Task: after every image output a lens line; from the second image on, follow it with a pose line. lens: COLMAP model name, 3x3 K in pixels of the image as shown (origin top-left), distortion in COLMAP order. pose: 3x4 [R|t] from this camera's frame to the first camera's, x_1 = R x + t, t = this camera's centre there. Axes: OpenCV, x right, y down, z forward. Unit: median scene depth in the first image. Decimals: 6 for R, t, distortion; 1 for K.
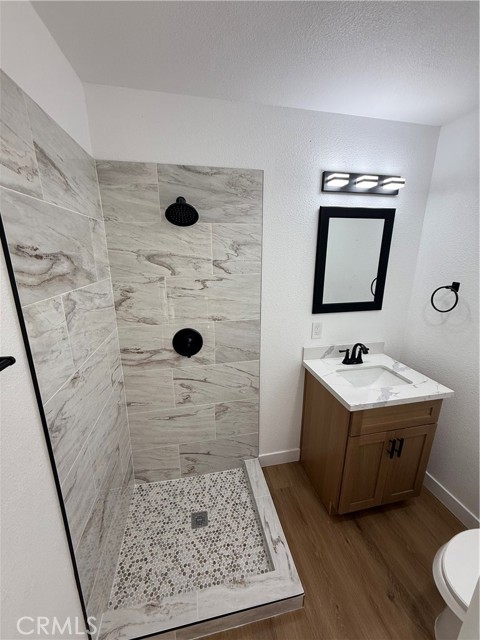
lens RADIAL K [[254.7, 0, 239.9], [0, 254.7, 318.7], [0, 0, 1]] dist [-0.000140, -0.000275]
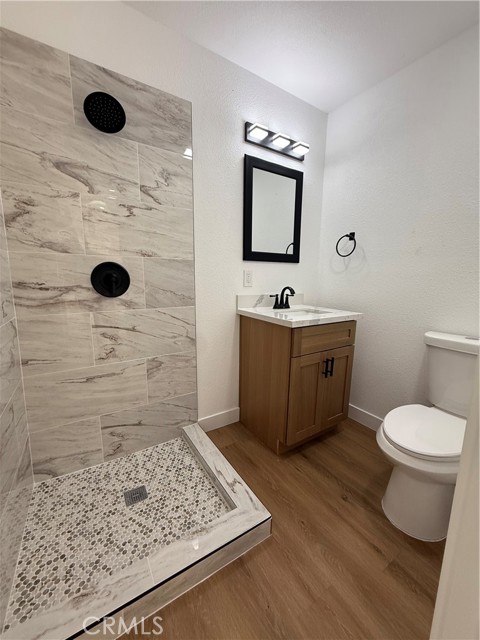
lens RADIAL K [[254.7, 0, 239.9], [0, 254.7, 318.7], [0, 0, 1]] dist [-0.000140, -0.000275]
pose [[0.935590, -0.044929, 0.350219, -0.111998], [0.078326, 0.993568, -0.081782, 0.339865], [-0.344292, 0.103946, 0.933091, 0.083657]]
